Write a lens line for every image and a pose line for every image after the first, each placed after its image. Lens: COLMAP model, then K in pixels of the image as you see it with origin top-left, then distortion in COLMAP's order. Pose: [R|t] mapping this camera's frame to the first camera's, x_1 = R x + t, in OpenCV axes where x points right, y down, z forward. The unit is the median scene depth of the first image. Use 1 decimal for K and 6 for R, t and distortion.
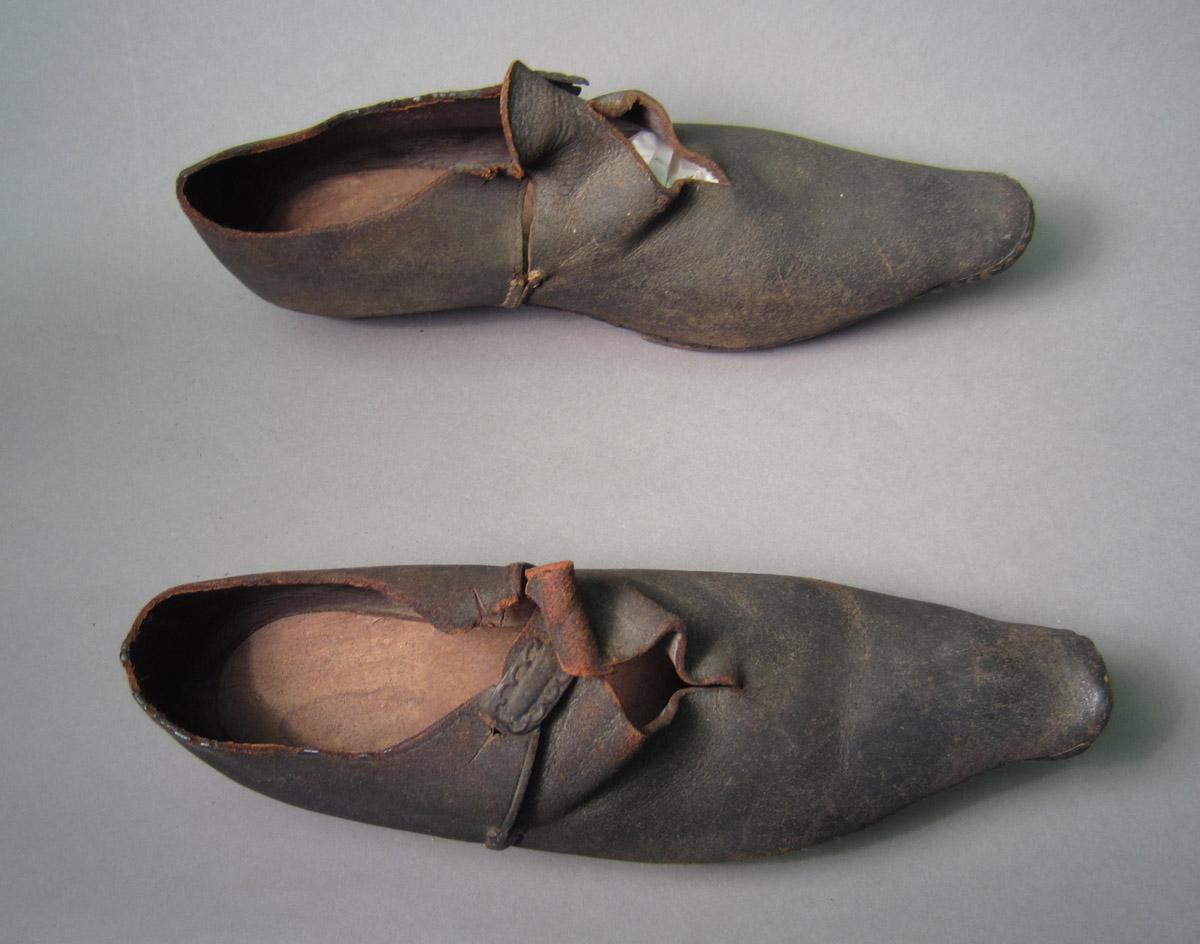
lens RADIAL K [[891.3, 0, 598.7], [0, 891.3, 471.7], [0, 0, 1]] dist [0.003180, -0.001797]
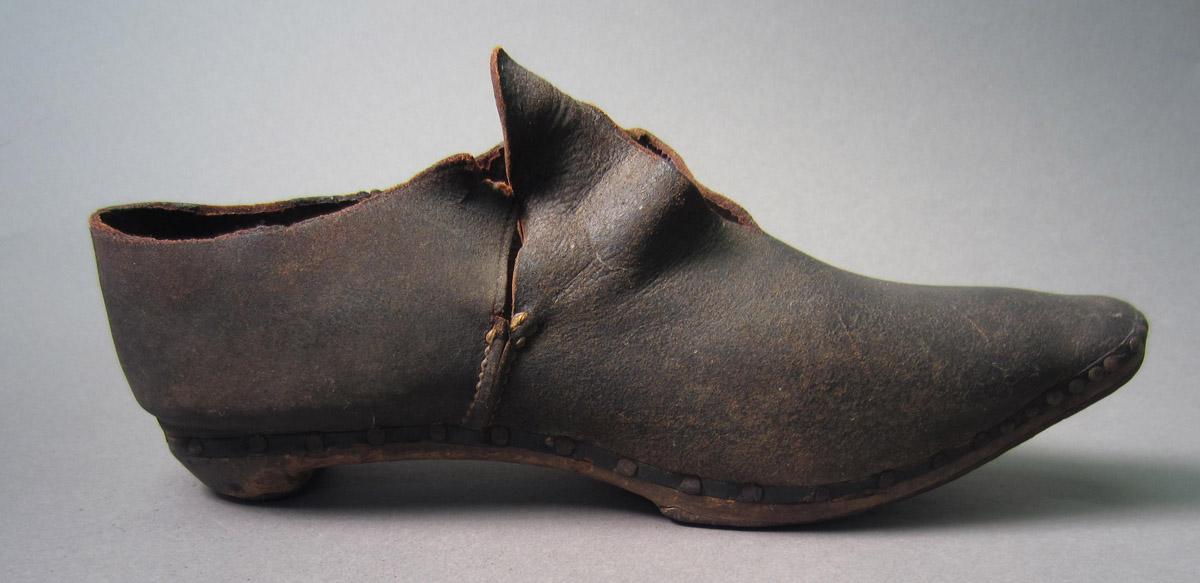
lens RADIAL K [[951.9, 0, 600.4], [0, 951.9, 291.8], [0, 0, 1]] dist [-0.017232, 0.004302]
pose [[0.999944, -0.010556, 0.000152, -0.003280], [0.007403, 0.690892, -0.722920, 0.347309], [0.007526, 0.722881, 0.690932, 0.422823]]
